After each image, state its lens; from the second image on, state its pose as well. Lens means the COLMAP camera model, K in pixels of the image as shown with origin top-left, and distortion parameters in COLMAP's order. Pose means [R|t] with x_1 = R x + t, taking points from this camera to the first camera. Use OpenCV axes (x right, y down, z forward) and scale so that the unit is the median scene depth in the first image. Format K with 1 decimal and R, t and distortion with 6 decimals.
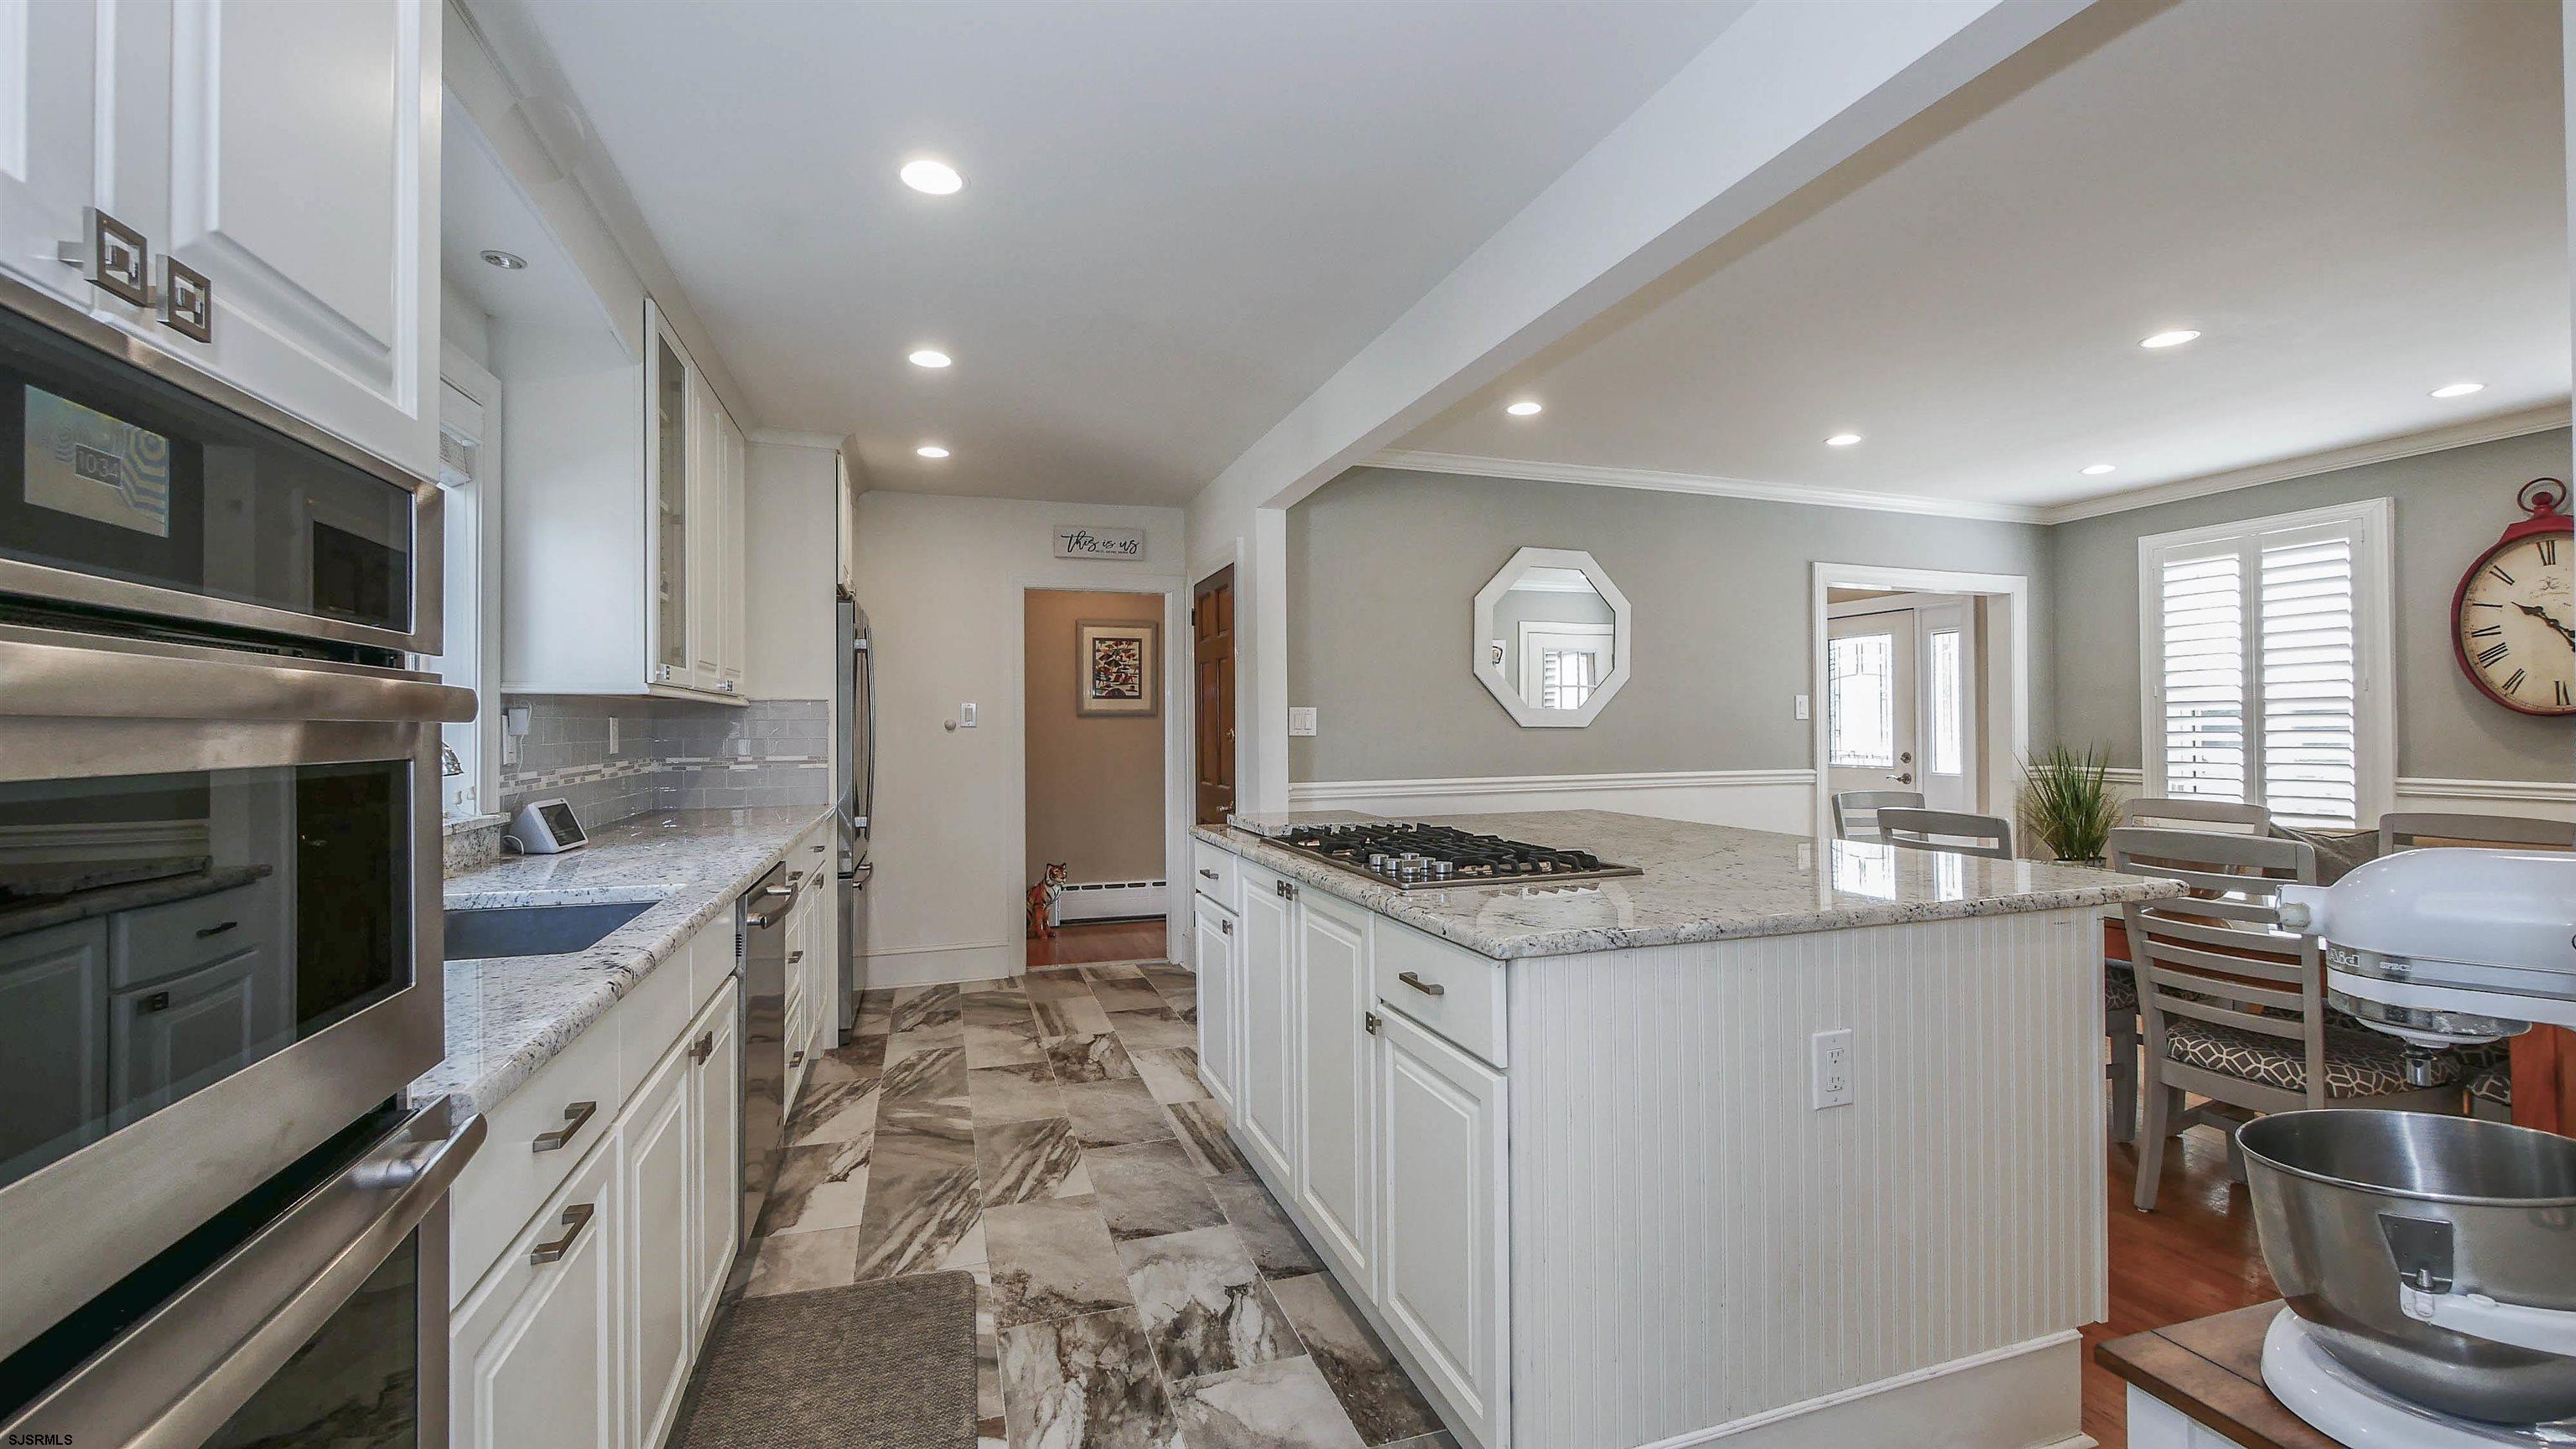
lens RADIAL K [[1073.3, 0, 1288.0], [0, 1073.3, 724.5], [0, 0, 1]] dist [0.001084, 0.000092]
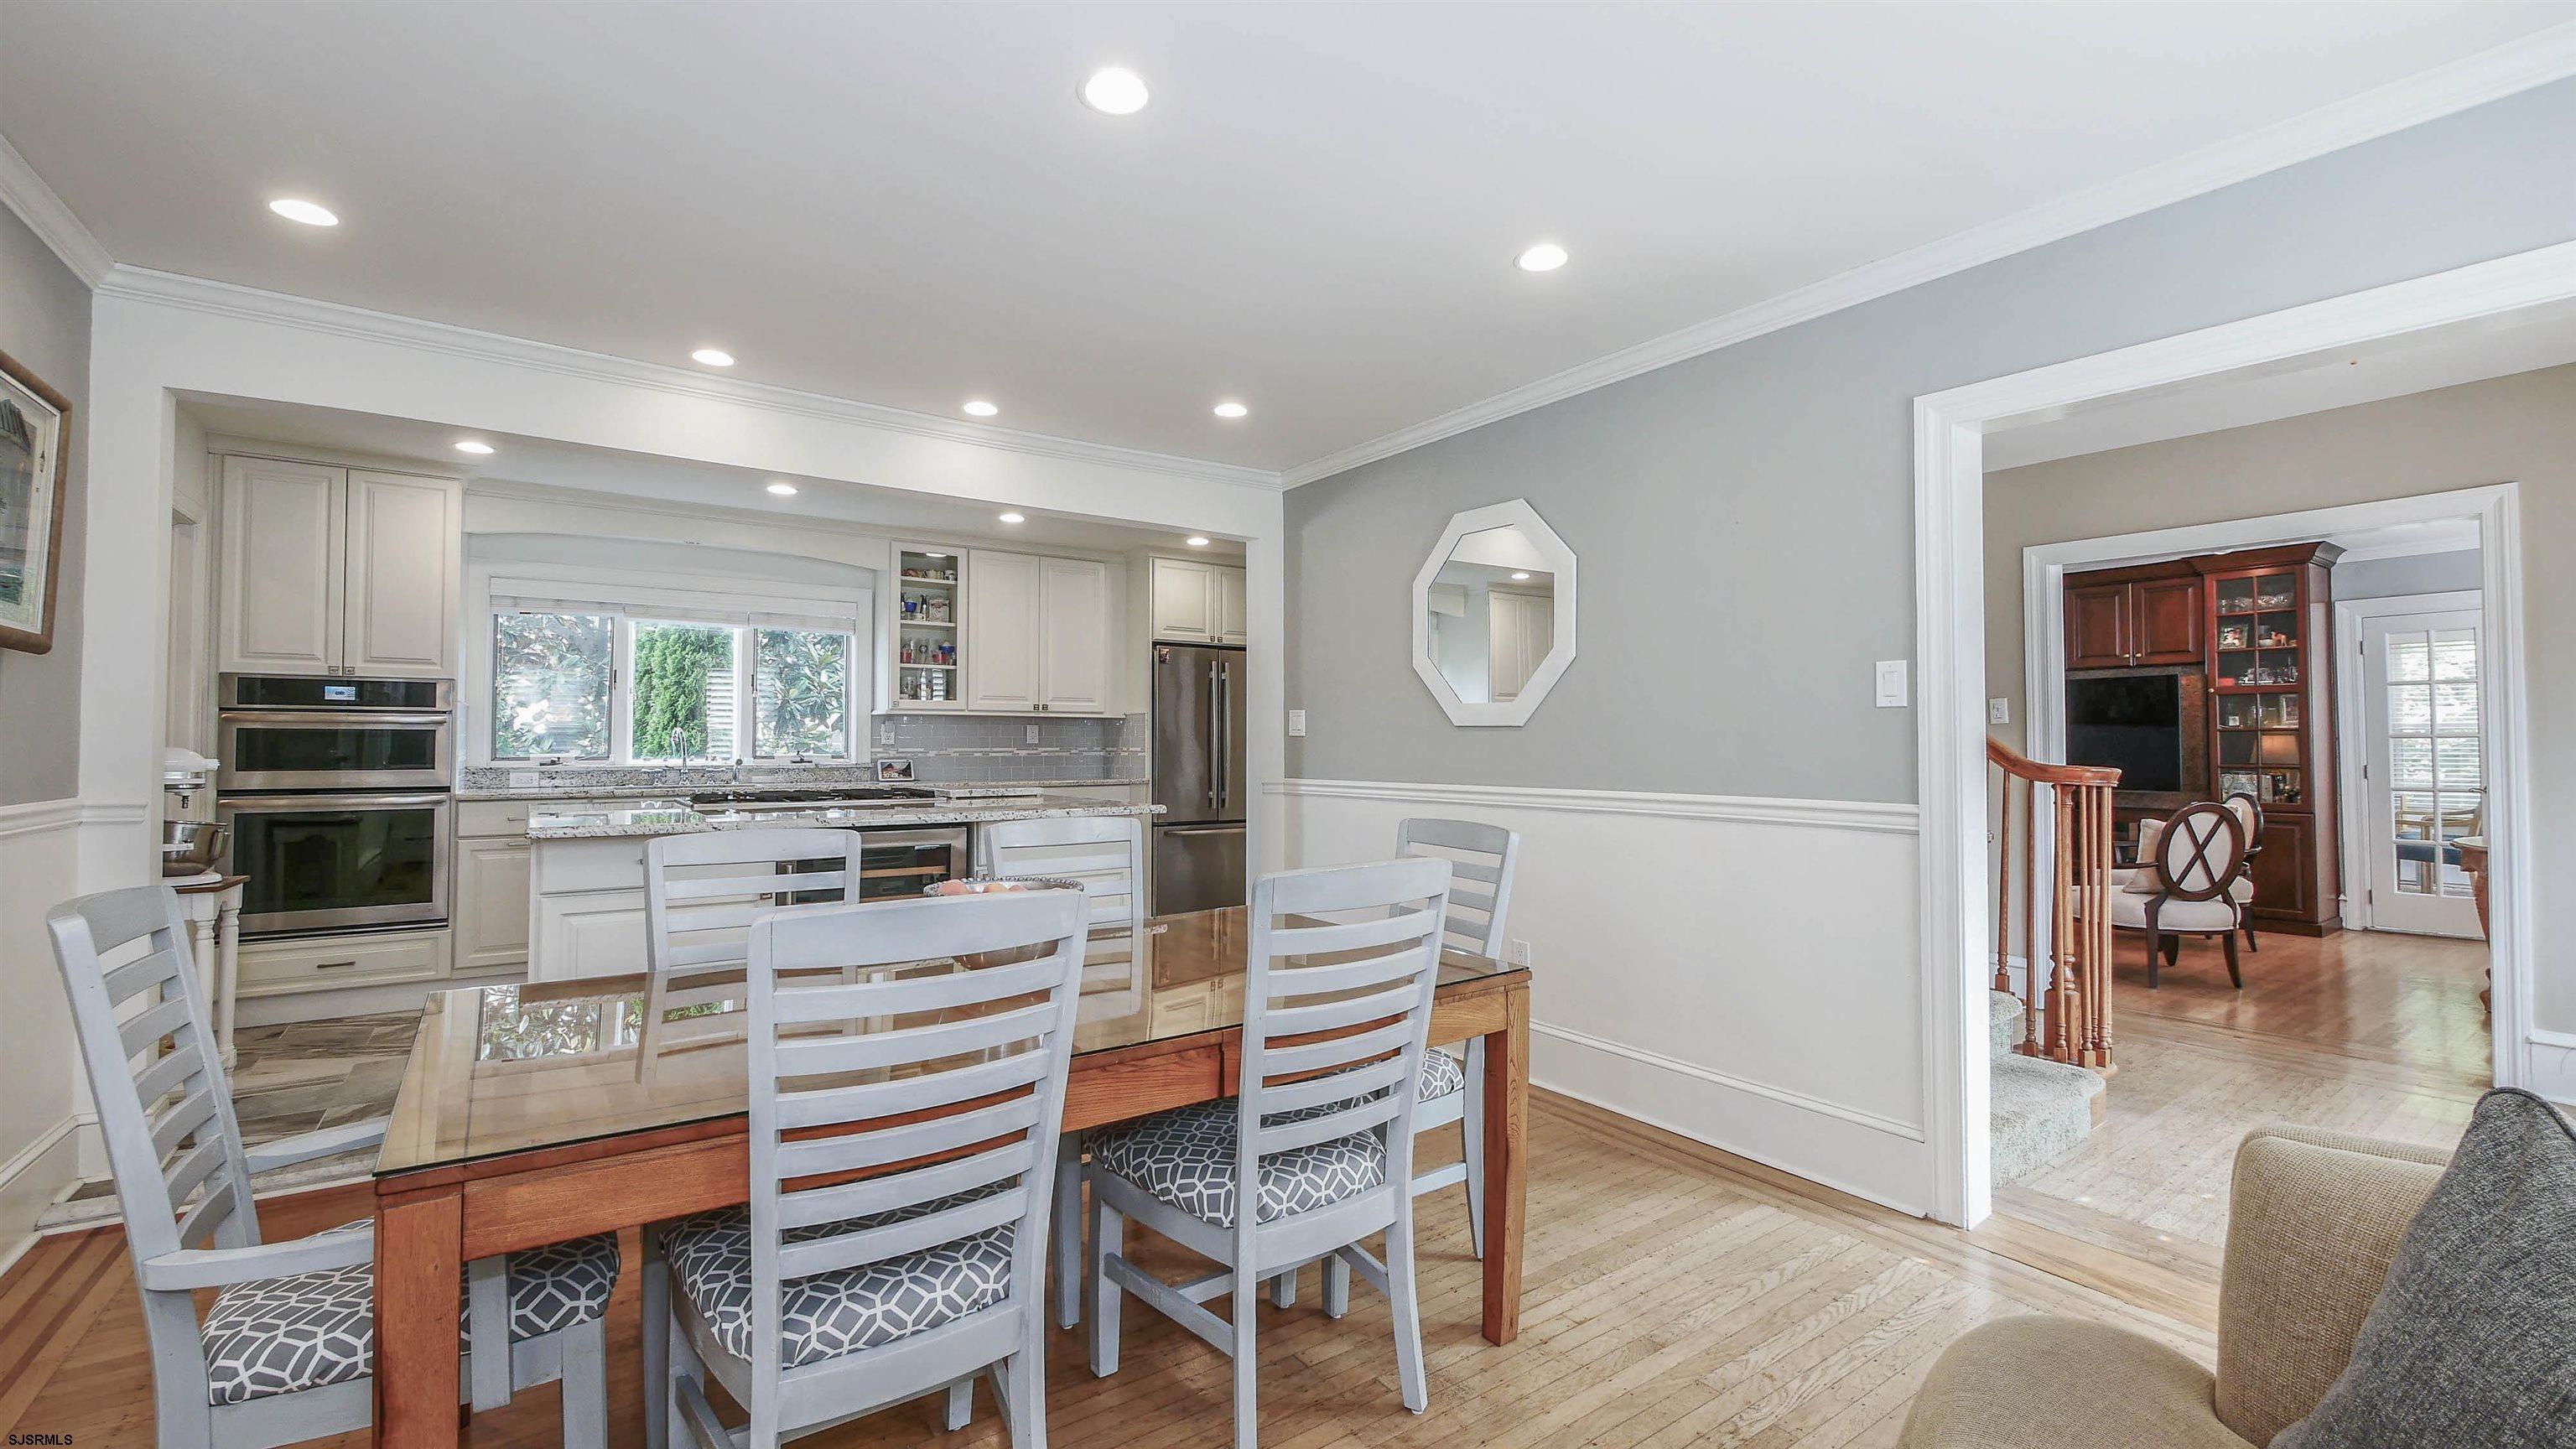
lens RADIAL K [[1073.3, 0, 1288.0], [0, 1073.3, 724.5], [0, 0, 1]] dist [0.001084, 0.000092]
pose [[0.264390, -0.012051, -0.964341, 1.015565], [-0.001002, 0.999918, -0.012770, 0.012278], [0.964415, 0.004342, 0.264356, 0.655954]]
